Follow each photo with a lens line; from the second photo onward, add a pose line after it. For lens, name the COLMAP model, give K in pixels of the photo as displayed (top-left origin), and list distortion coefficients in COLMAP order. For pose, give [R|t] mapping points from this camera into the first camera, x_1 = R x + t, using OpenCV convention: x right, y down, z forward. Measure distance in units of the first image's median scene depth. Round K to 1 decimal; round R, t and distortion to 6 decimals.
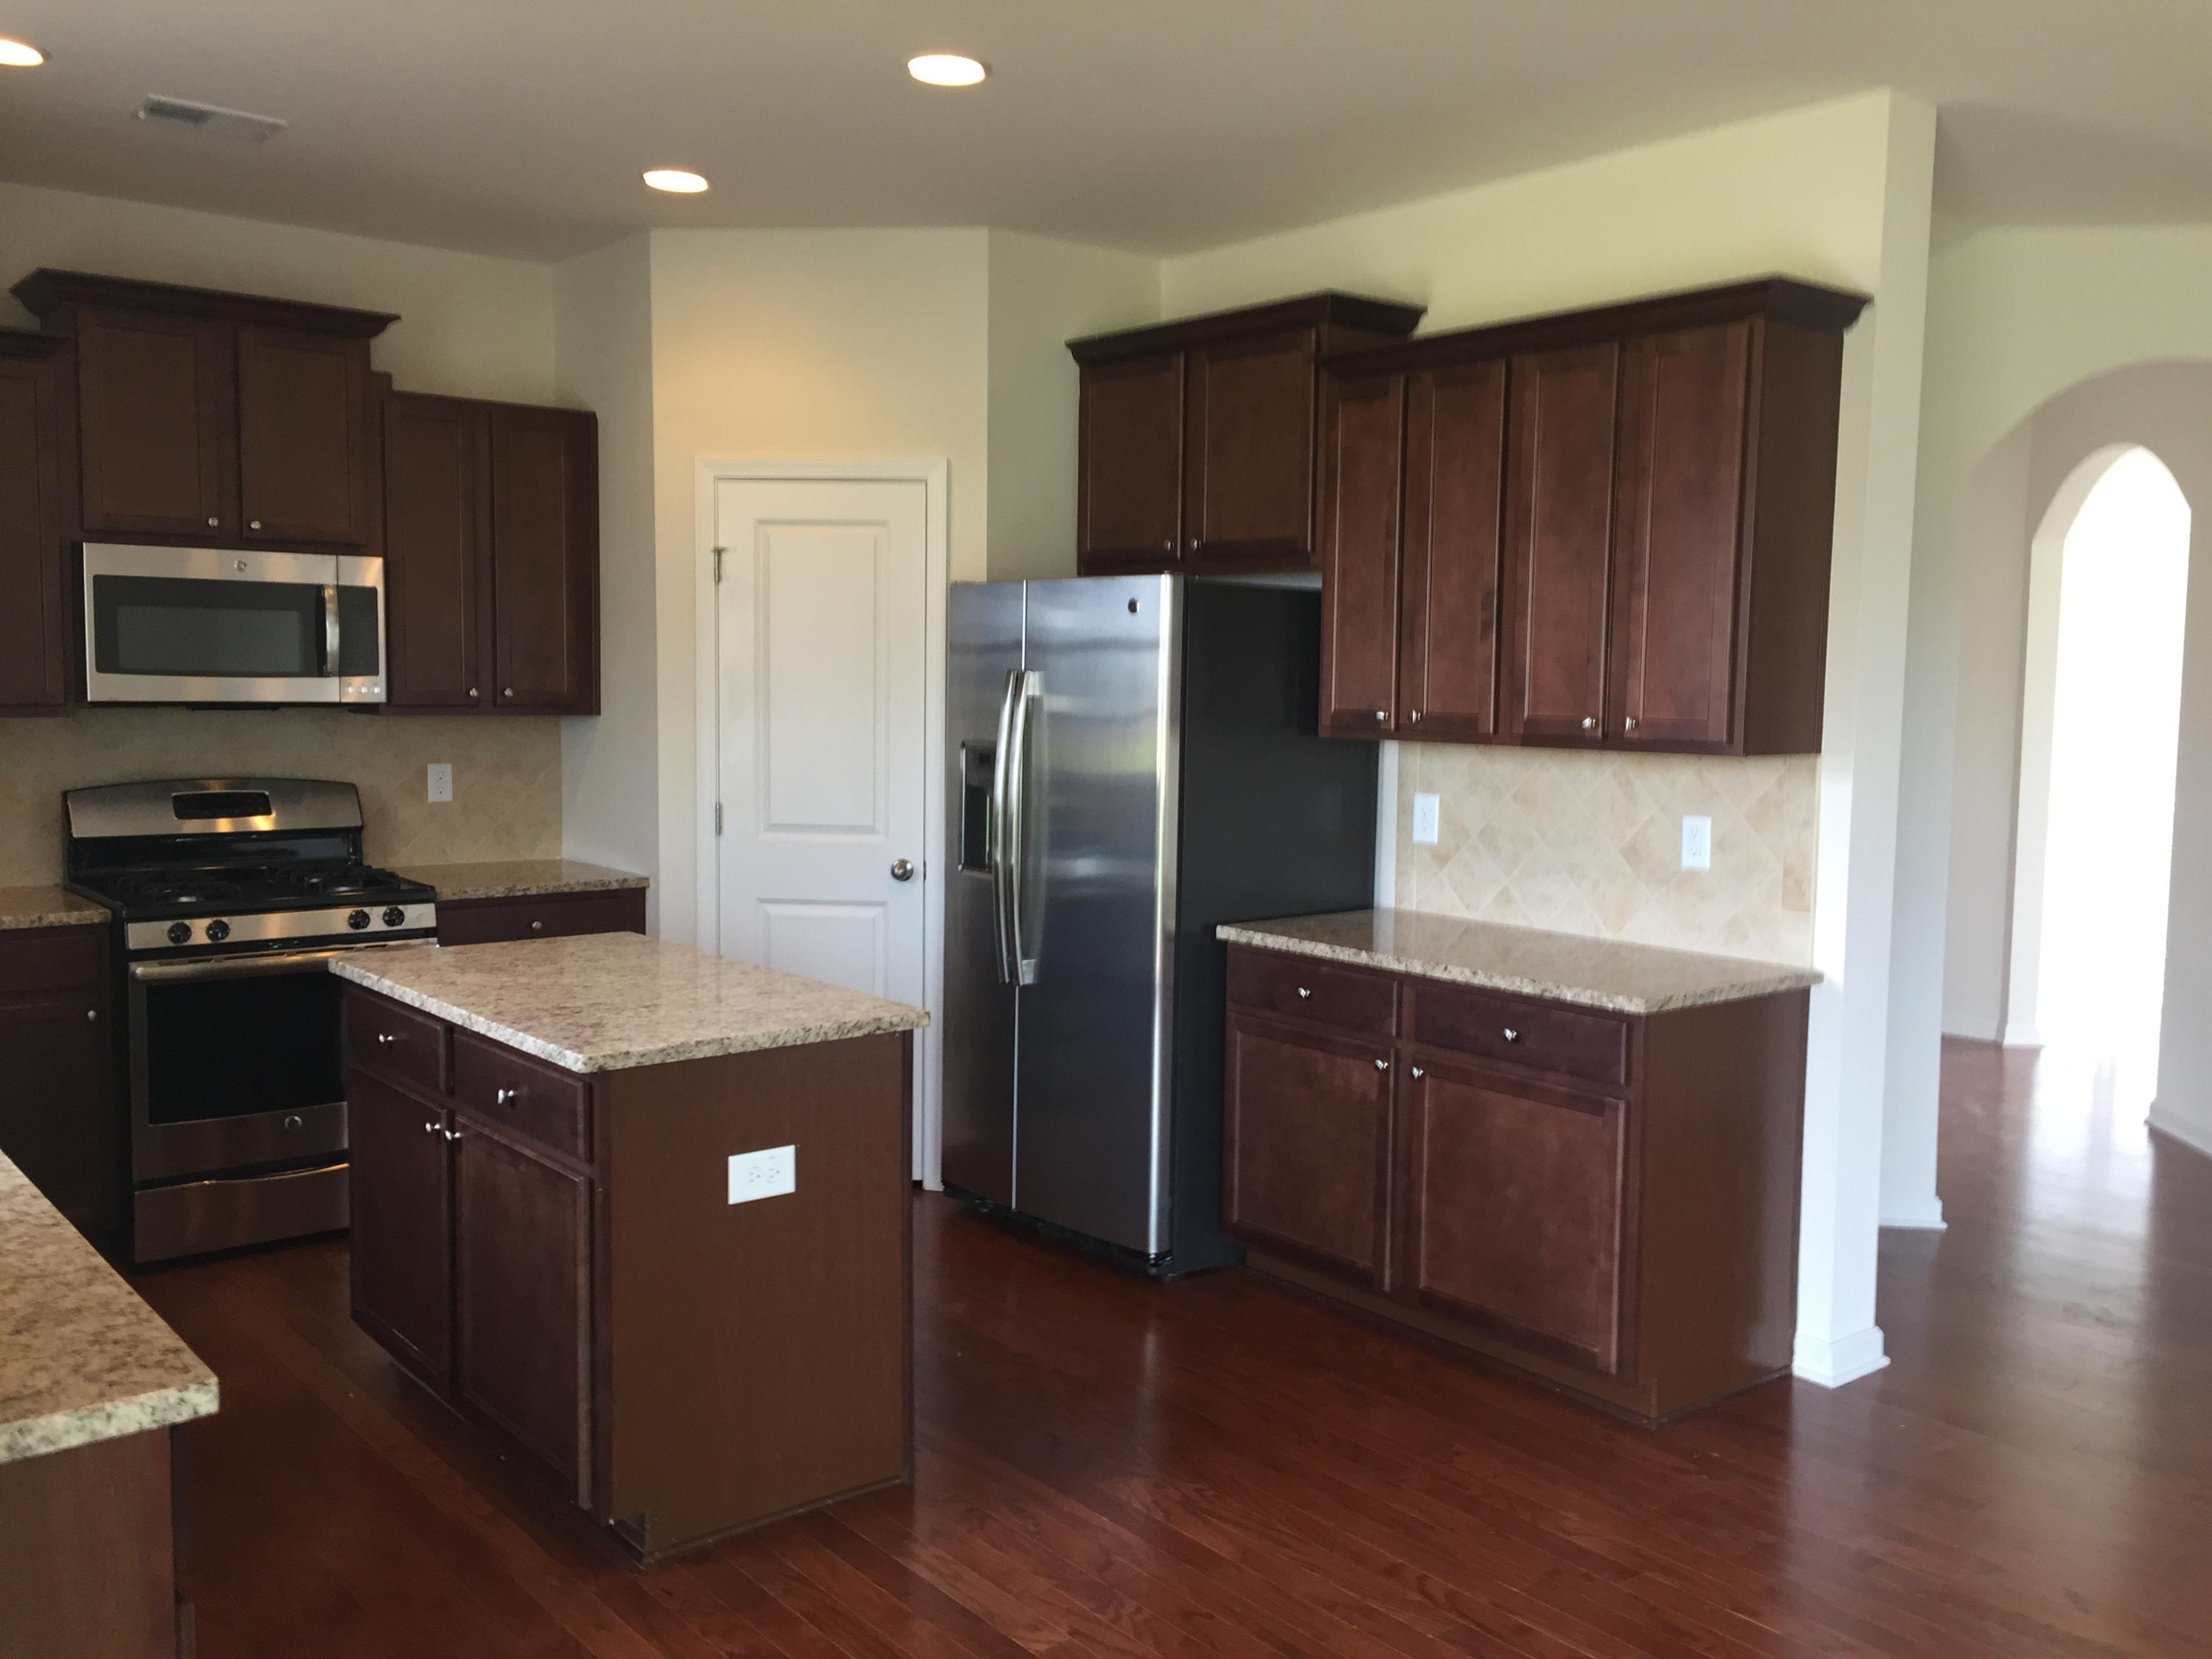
lens RADIAL K [[1892.9, 0, 1106.4], [0, 1892.9, 823.9], [0, 0, 1]] dist [0.066104, -0.027945]
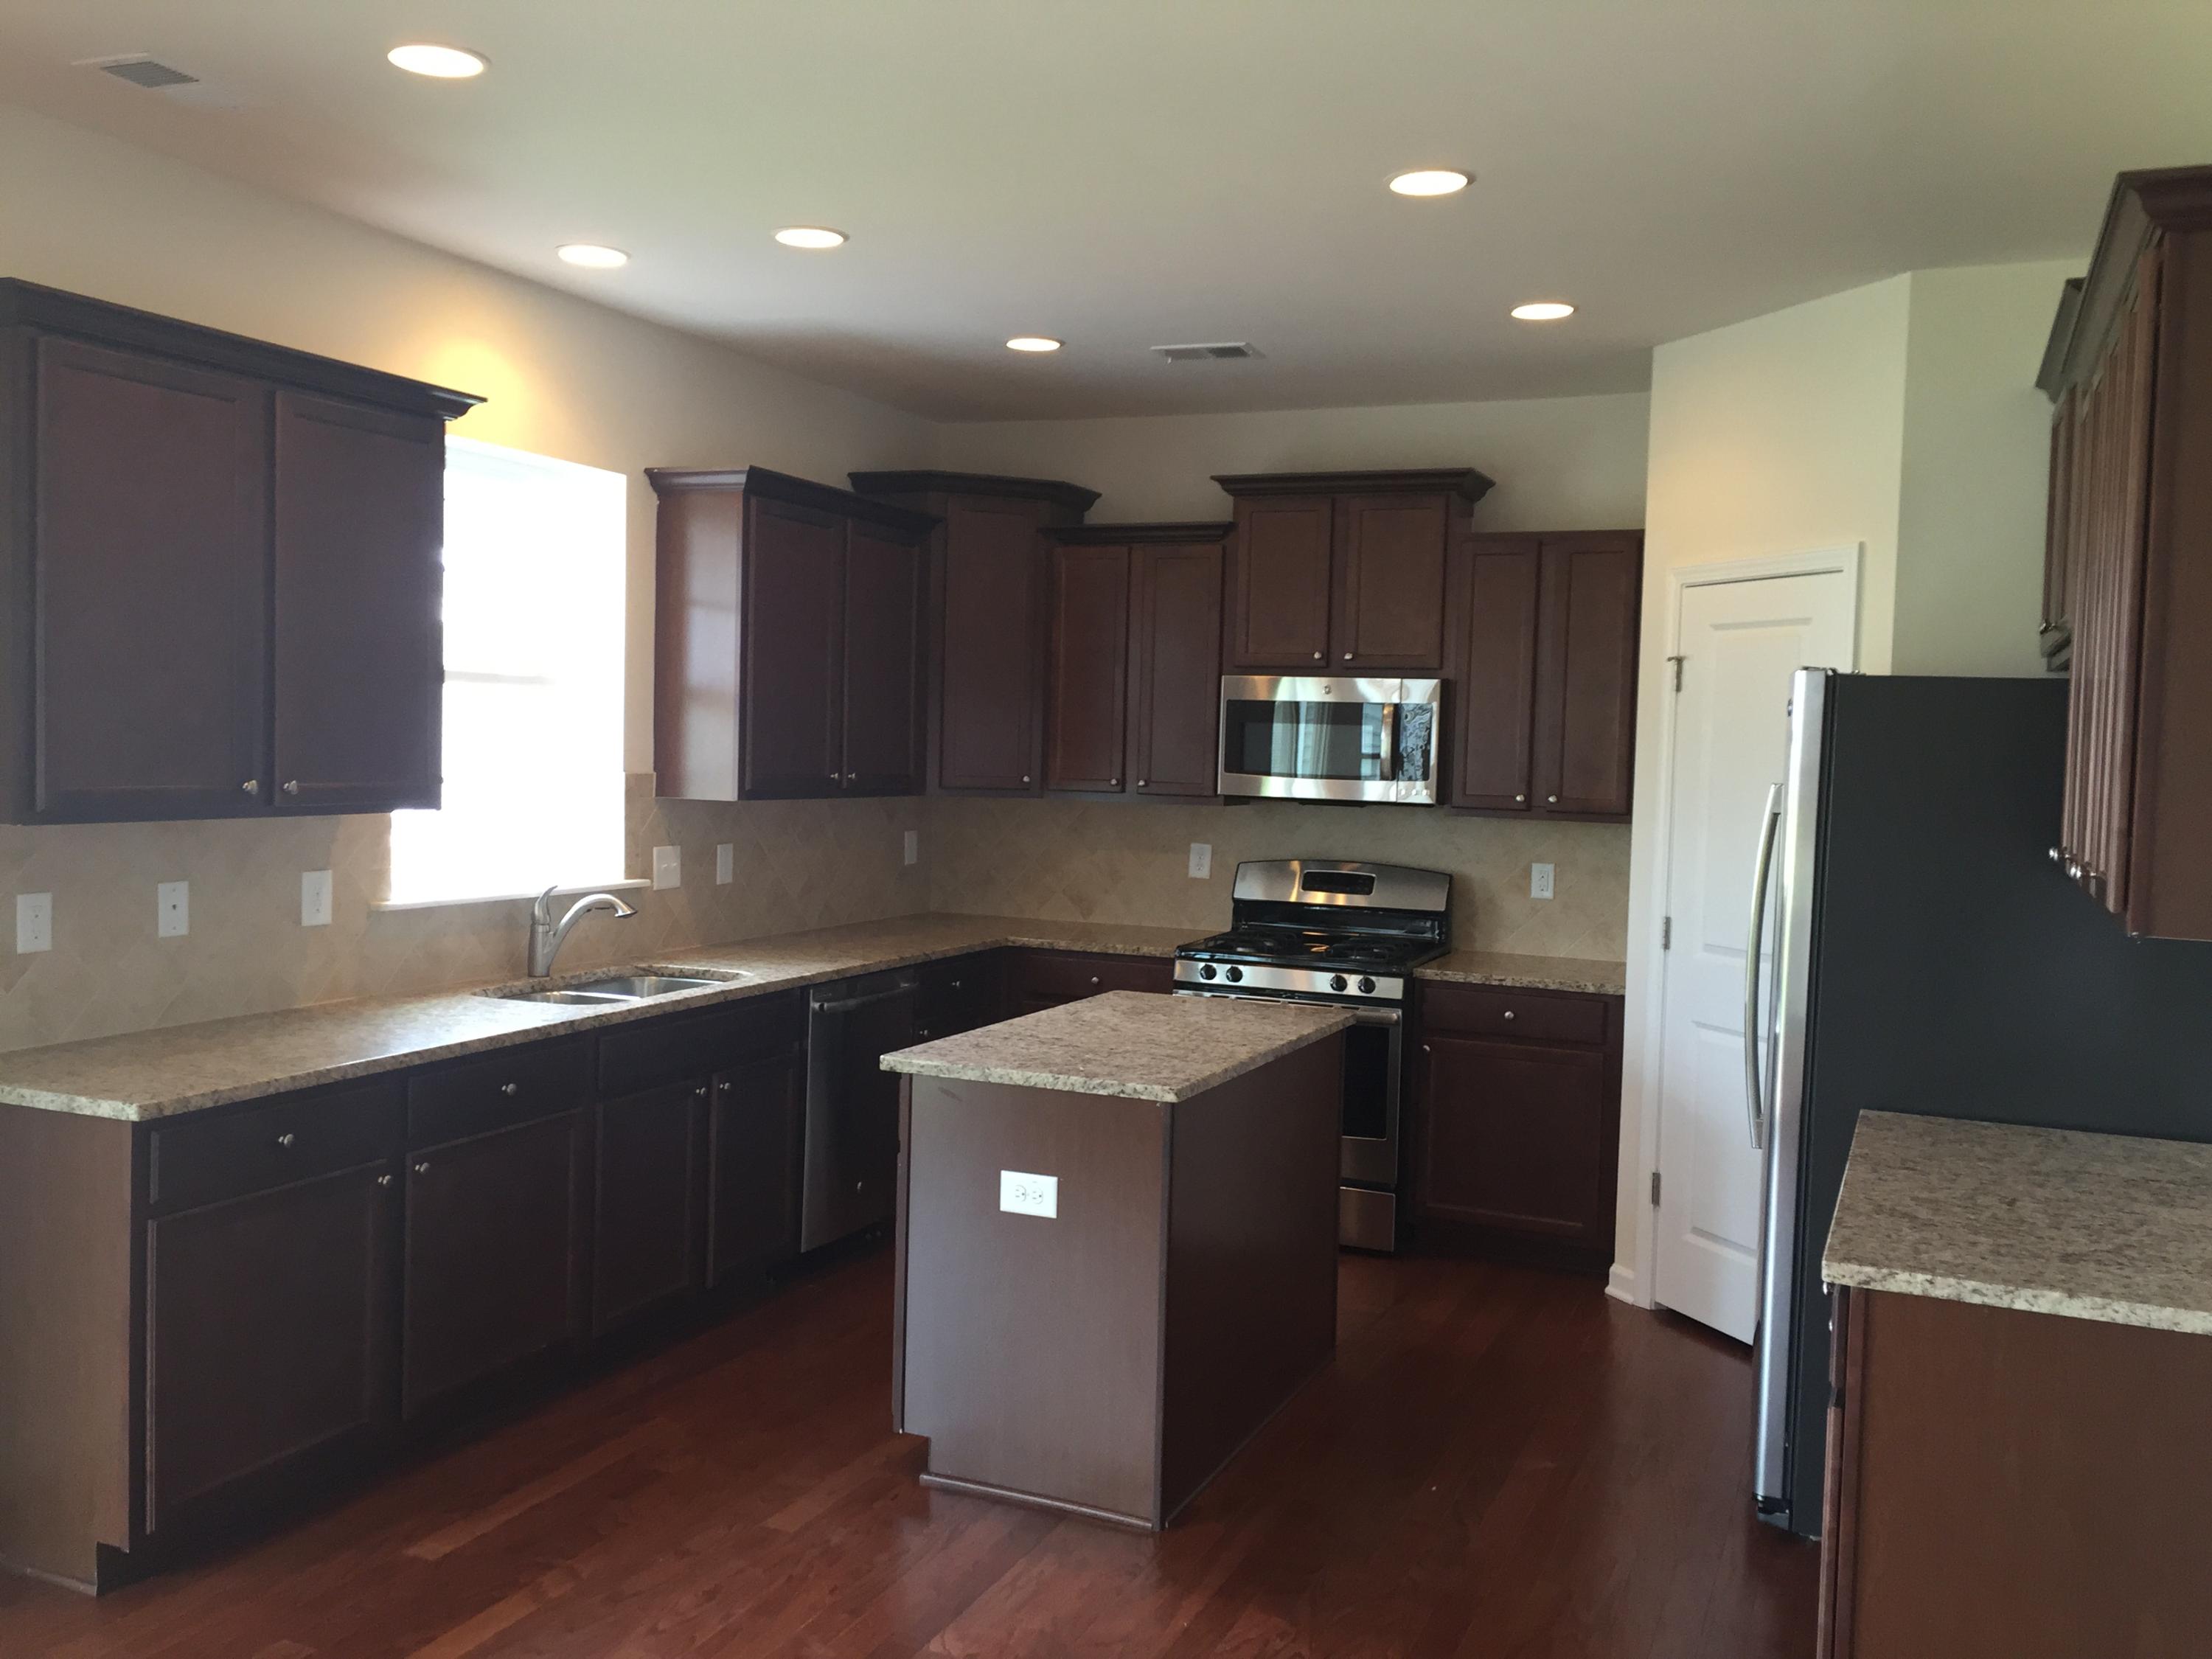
lens RADIAL K [[1892.9, 0, 1107.2], [0, 1892.9, 831.6], [0, 0, 1]] dist [0.066104, -0.027945]
pose [[0.451908, 0.043344, -0.891011, 0.546226], [-0.097321, 0.995253, -0.000945, -0.026393], [0.886740, 0.087141, 0.453981, 0.306539]]
